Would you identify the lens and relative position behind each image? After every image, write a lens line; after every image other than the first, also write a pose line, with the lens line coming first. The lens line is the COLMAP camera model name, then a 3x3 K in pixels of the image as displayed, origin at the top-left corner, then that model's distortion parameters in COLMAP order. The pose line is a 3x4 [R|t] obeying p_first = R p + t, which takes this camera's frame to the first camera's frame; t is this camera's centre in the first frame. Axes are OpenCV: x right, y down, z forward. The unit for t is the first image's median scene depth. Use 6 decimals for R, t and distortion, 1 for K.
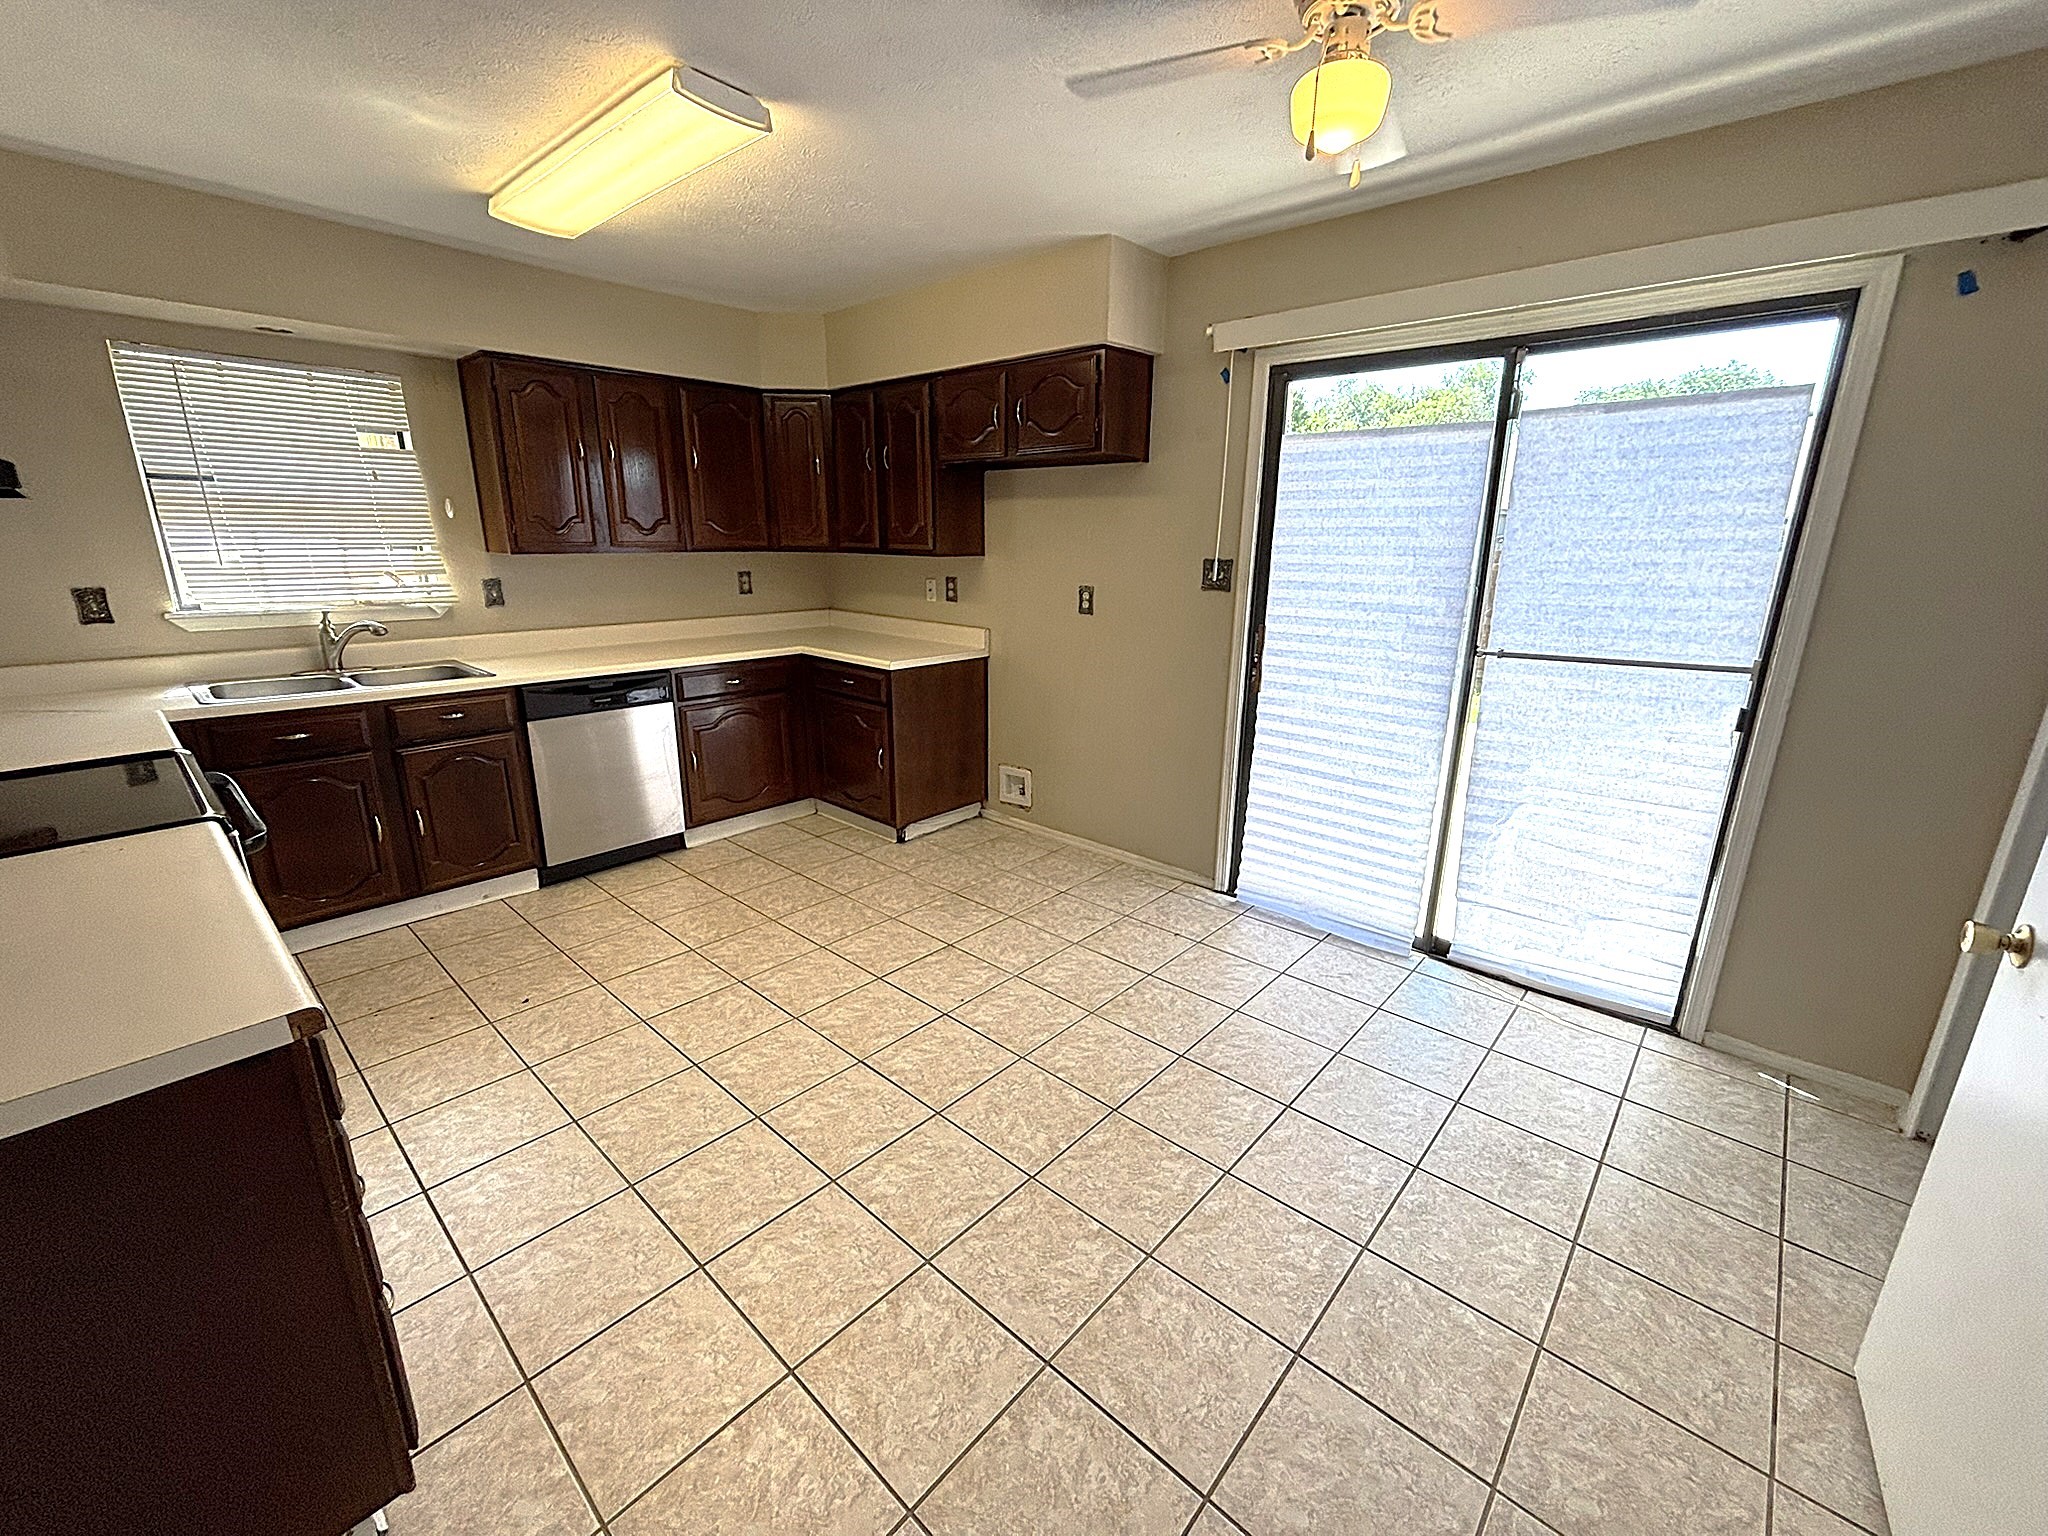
lens RADIAL K [[842.1, 0, 1018.6], [0, 842.1, 761.6], [0, 0, 1]] dist [0.016202, -0.000066]
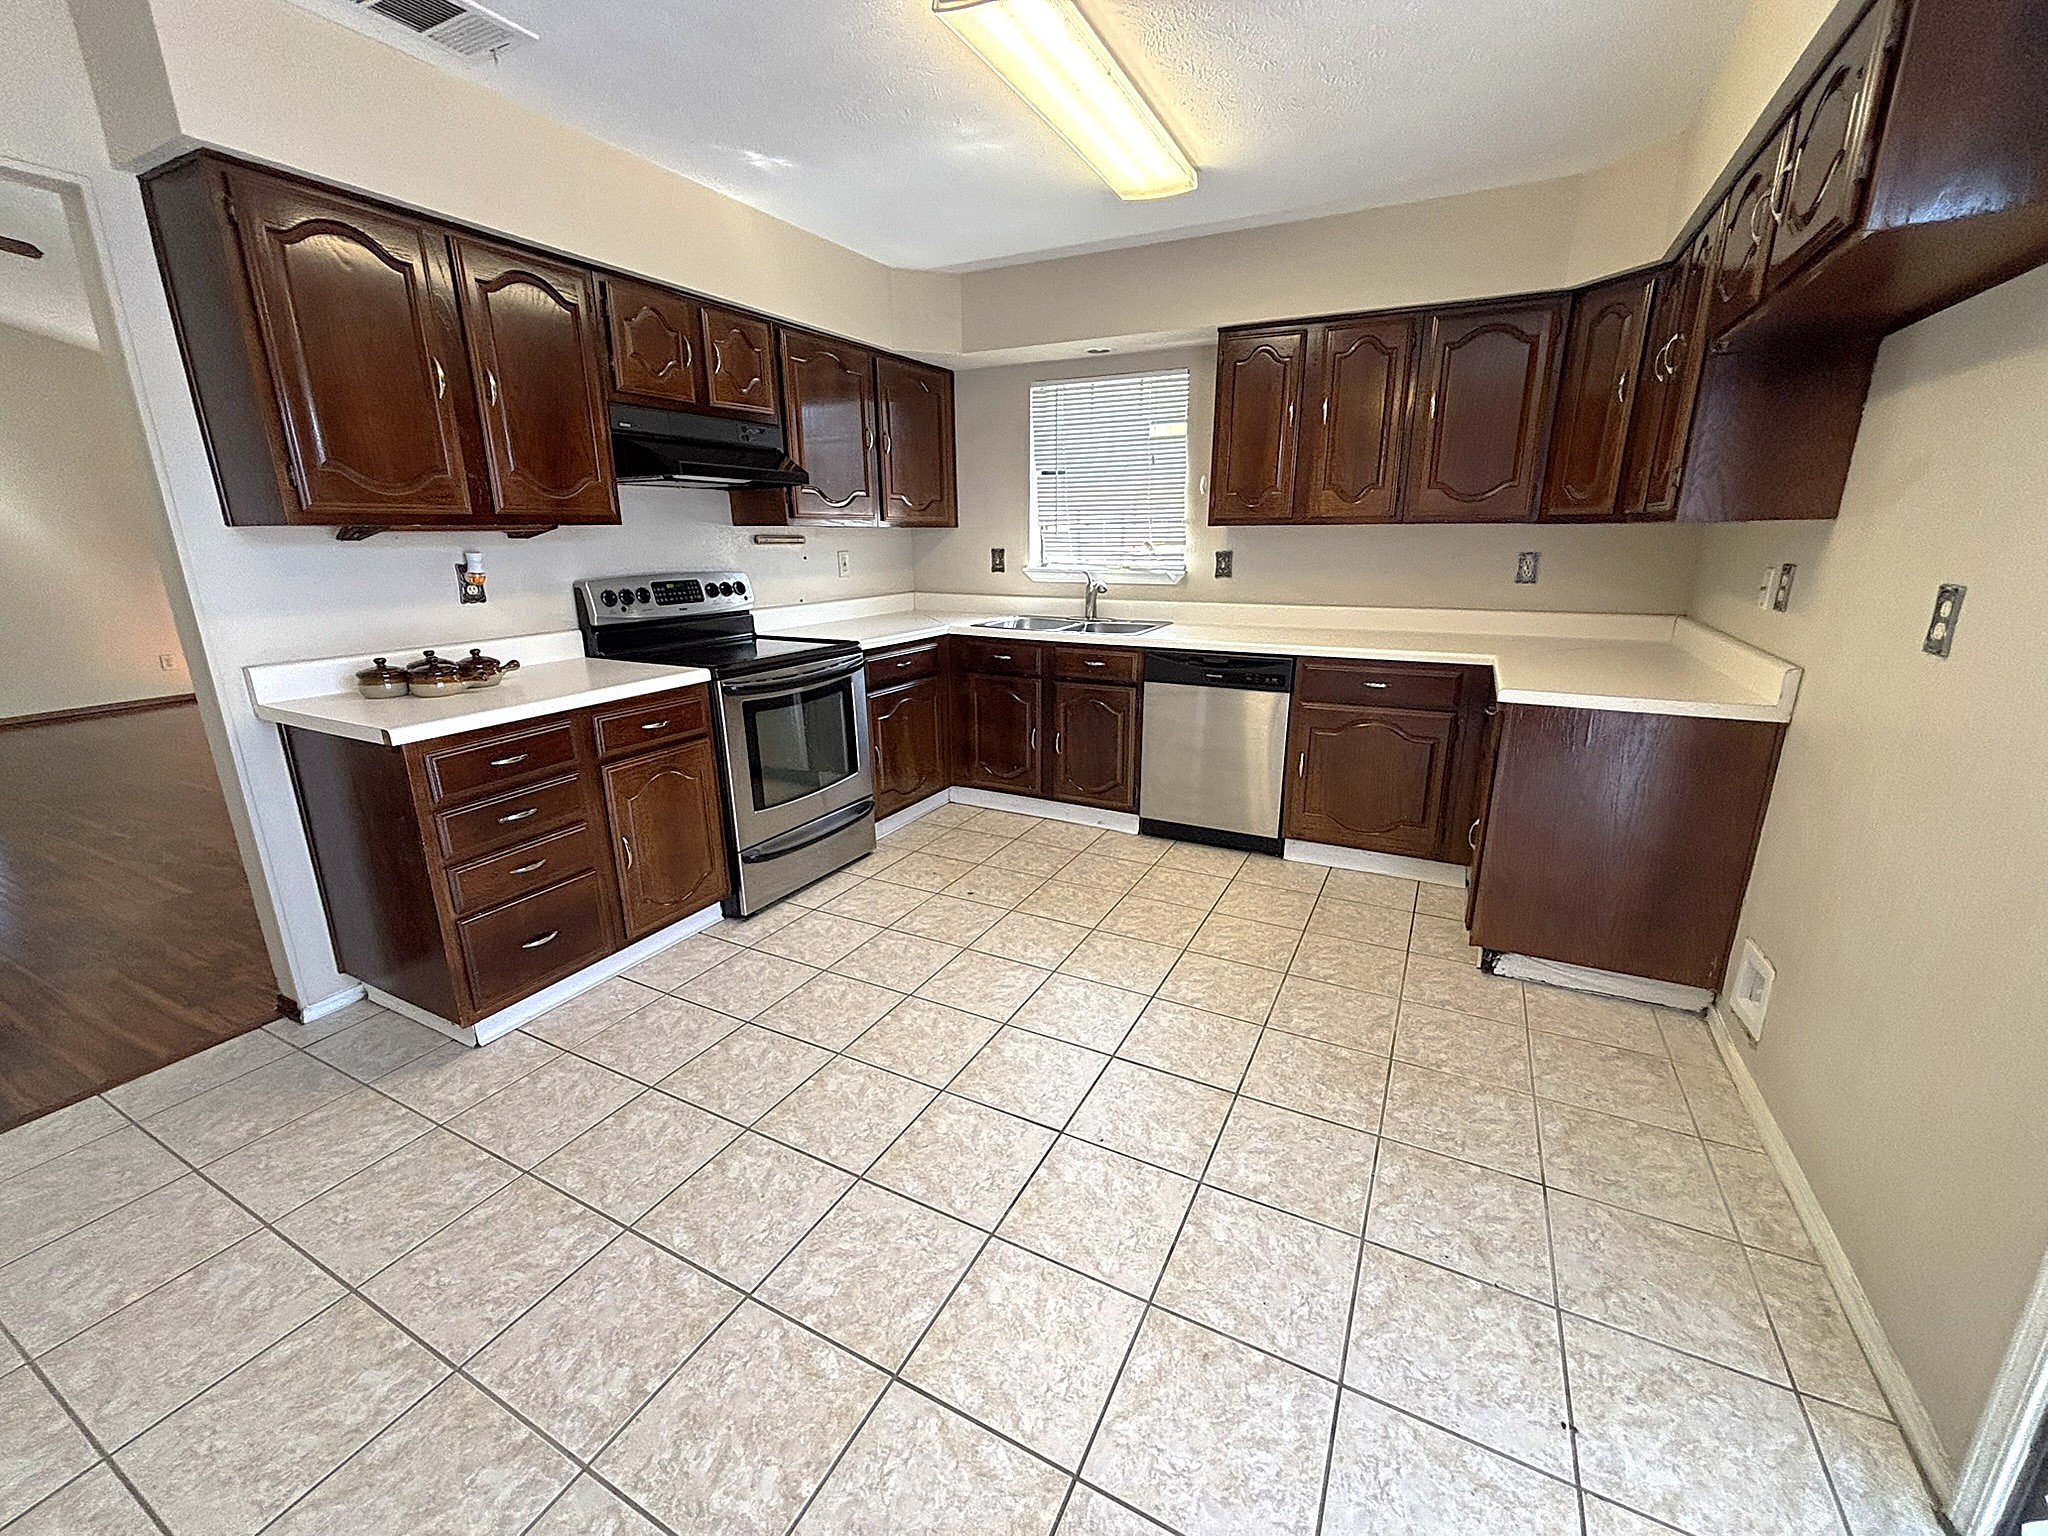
lens RADIAL K [[842.1, 0, 1021.4], [0, 842.1, 767.7], [0, 0, 1]] dist [0.016202, -0.000066]
pose [[0.251209, 0.254561, -0.933859, 0.436255], [-0.244520, 0.950194, 0.193238, -0.117253], [0.936538, 0.179804, 0.300943, 0.579502]]
